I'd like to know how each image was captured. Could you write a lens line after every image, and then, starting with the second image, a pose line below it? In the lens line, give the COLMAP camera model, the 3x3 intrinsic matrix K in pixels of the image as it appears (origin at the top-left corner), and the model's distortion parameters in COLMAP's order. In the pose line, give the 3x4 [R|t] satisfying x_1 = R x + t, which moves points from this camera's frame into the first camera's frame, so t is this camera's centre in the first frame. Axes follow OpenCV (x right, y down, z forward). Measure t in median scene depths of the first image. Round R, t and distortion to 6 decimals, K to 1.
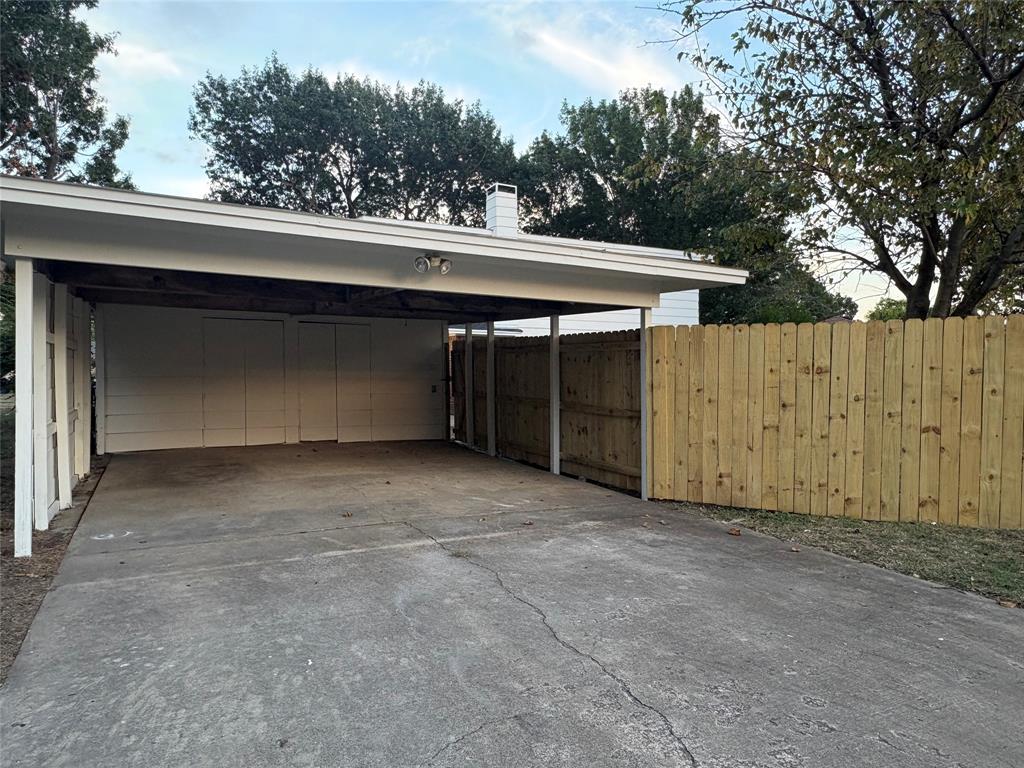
lens RADIAL K [[667.4, 0, 511.2], [0, 667.4, 385.8], [0, 0, 1]] dist [-0.005158, 0.007818]
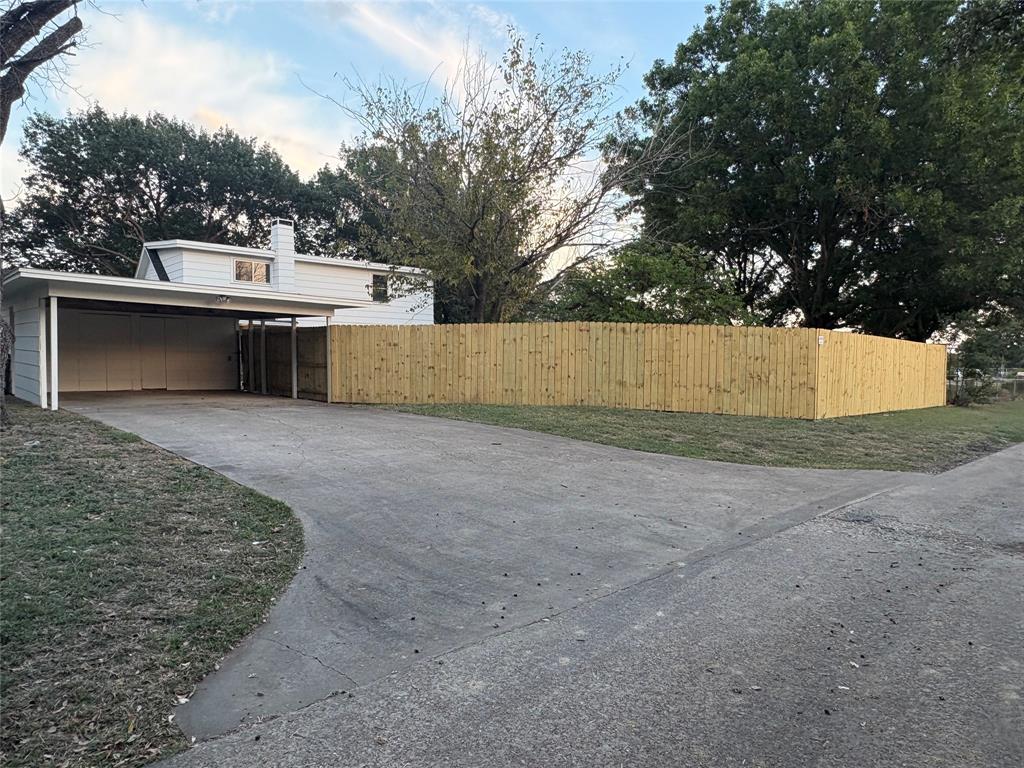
lens RADIAL K [[667.4, 0, 512.7], [0, 667.4, 387.1], [0, 0, 1]] dist [-0.005158, 0.007818]
pose [[0.963749, -0.007010, 0.266720, 0.134095], [0.001796, 0.999803, 0.019786, 0.050273], [-0.266806, -0.018590, 0.963571, -0.877207]]
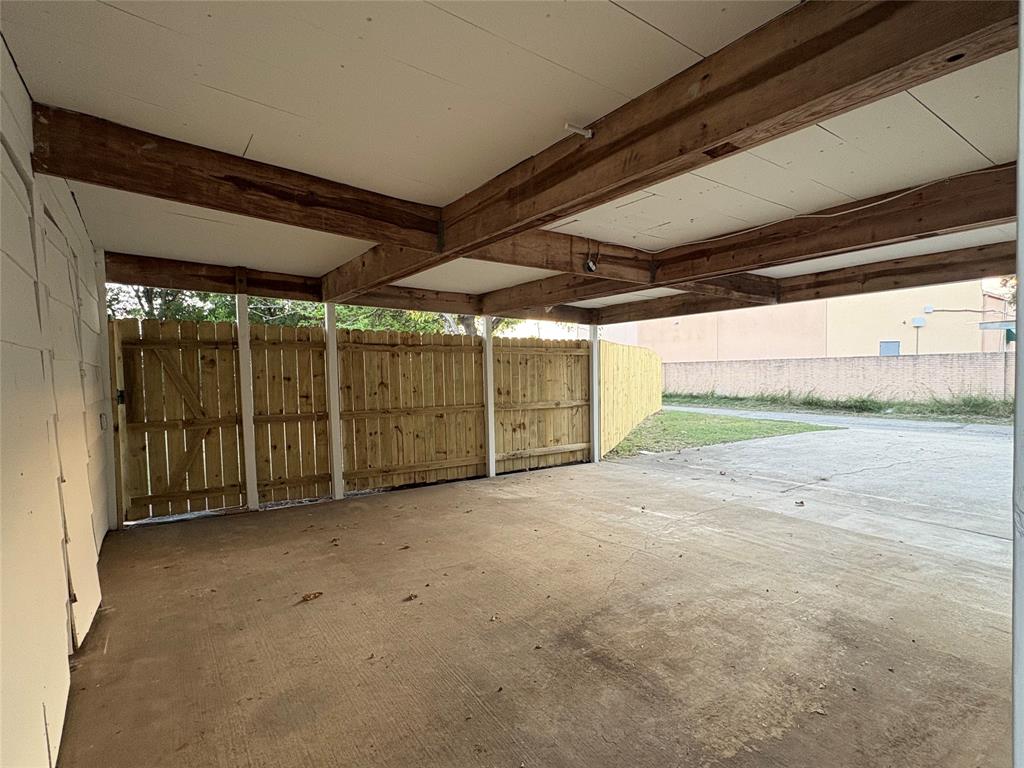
lens RADIAL K [[513.1, 0, 512.4], [0, 513.1, 381.9], [0, 0, 1]] dist [-0.003002, -0.000526]
pose [[-0.139509, -0.019000, 0.990039, -0.570294], [0.042225, 0.998792, 0.025118, -0.022268], [-0.989320, 0.045308, -0.138538, 0.888232]]
